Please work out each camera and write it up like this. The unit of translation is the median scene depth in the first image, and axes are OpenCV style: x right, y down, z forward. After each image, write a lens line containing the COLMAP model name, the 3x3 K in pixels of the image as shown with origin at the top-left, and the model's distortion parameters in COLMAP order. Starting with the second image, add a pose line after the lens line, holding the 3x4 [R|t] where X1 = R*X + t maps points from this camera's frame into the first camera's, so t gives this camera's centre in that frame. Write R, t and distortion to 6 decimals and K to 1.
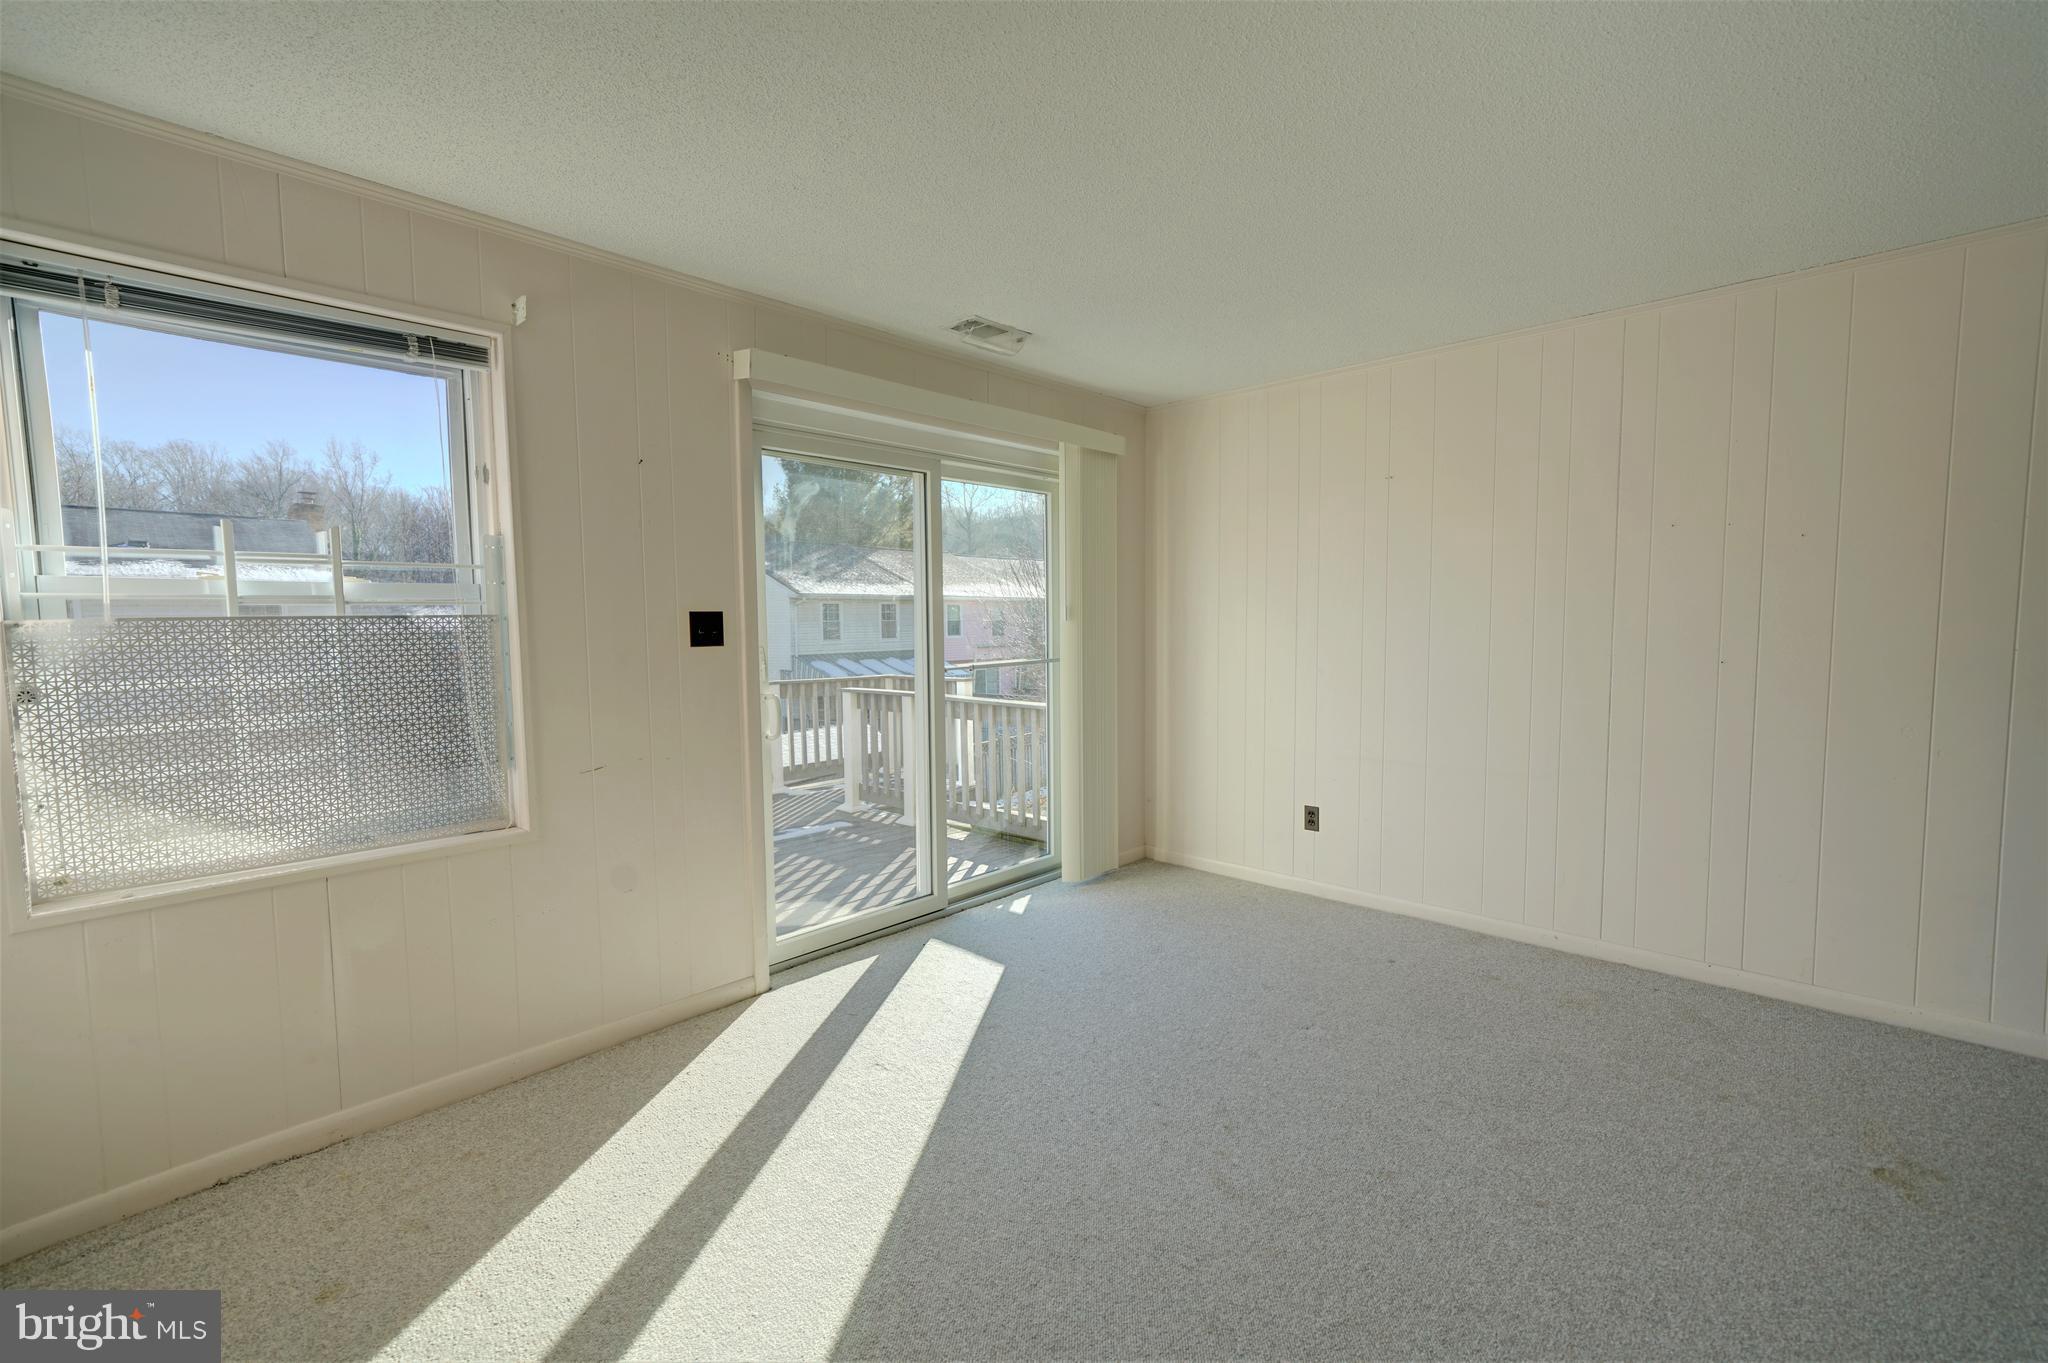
lens RADIAL K [[866.6, 0, 1015.5], [0, 866.6, 684.8], [0, 0, 1]] dist [-0.000993, 0.000154]
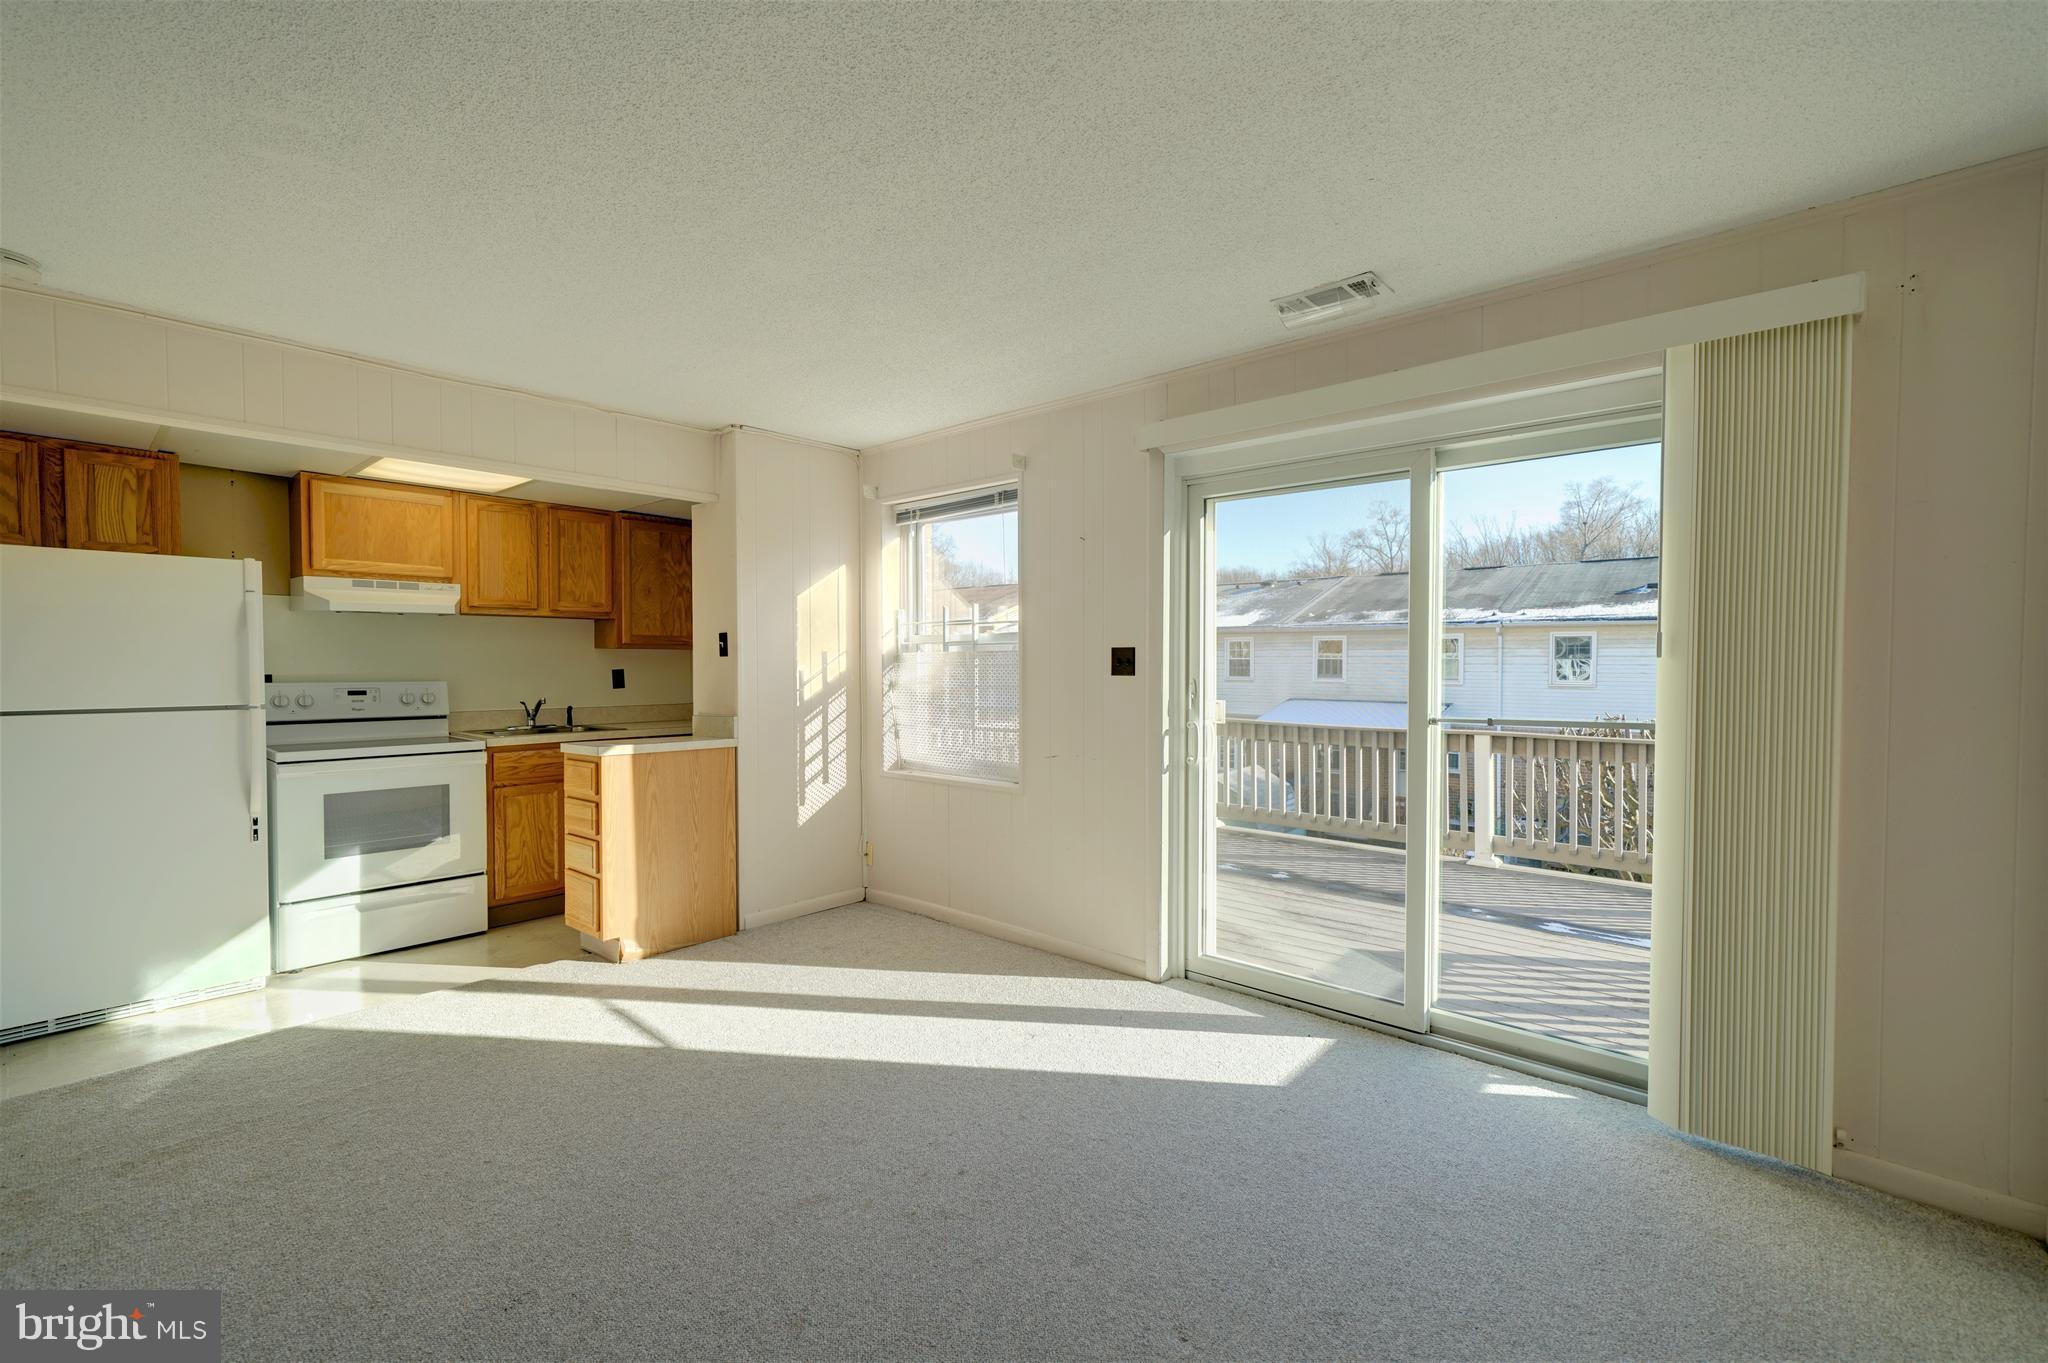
lens RADIAL K [[866.6, 0, 1015.5], [0, 866.6, 684.8], [0, 0, 1]] dist [-0.000993, 0.000154]
pose [[0.042457, 0.042047, -0.998213, 0.729864], [-0.074354, 0.996476, 0.038811, -0.056634], [0.996328, 0.072573, 0.045434, 0.661158]]
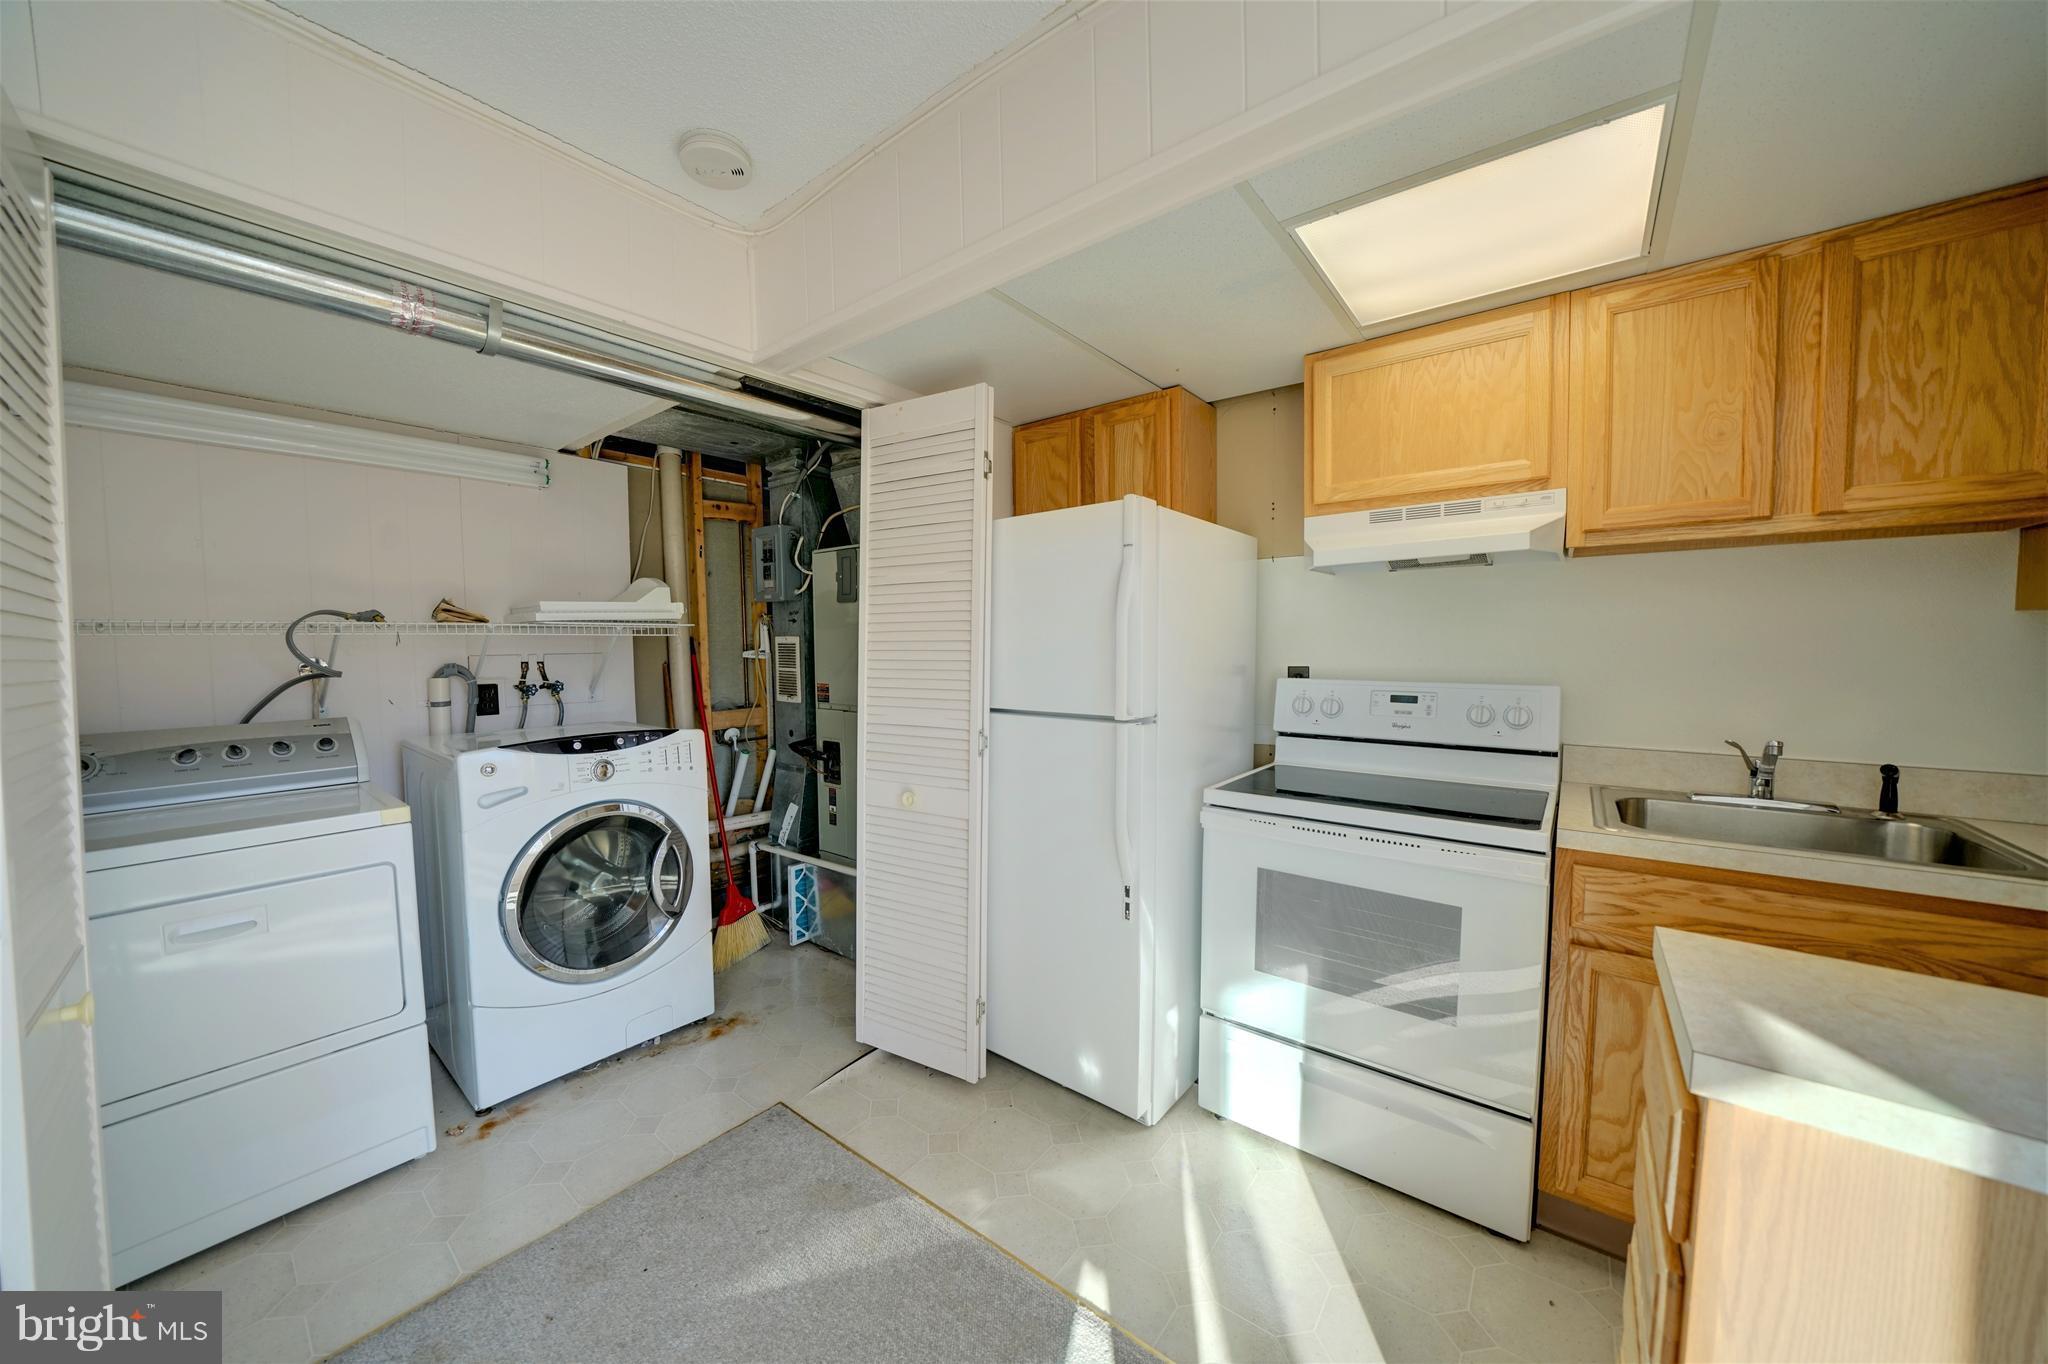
lens RADIAL K [[720.9, 0, 1013.4], [0, 720.9, 684.1], [0, 0, 1]] dist [-0.016321, 0.000145]
pose [[-0.994755, 0.028085, -0.098354, -0.141746], [0.015518, 0.991873, 0.126282, -0.025807], [0.101101, 0.124093, -0.987107, 0.369740]]
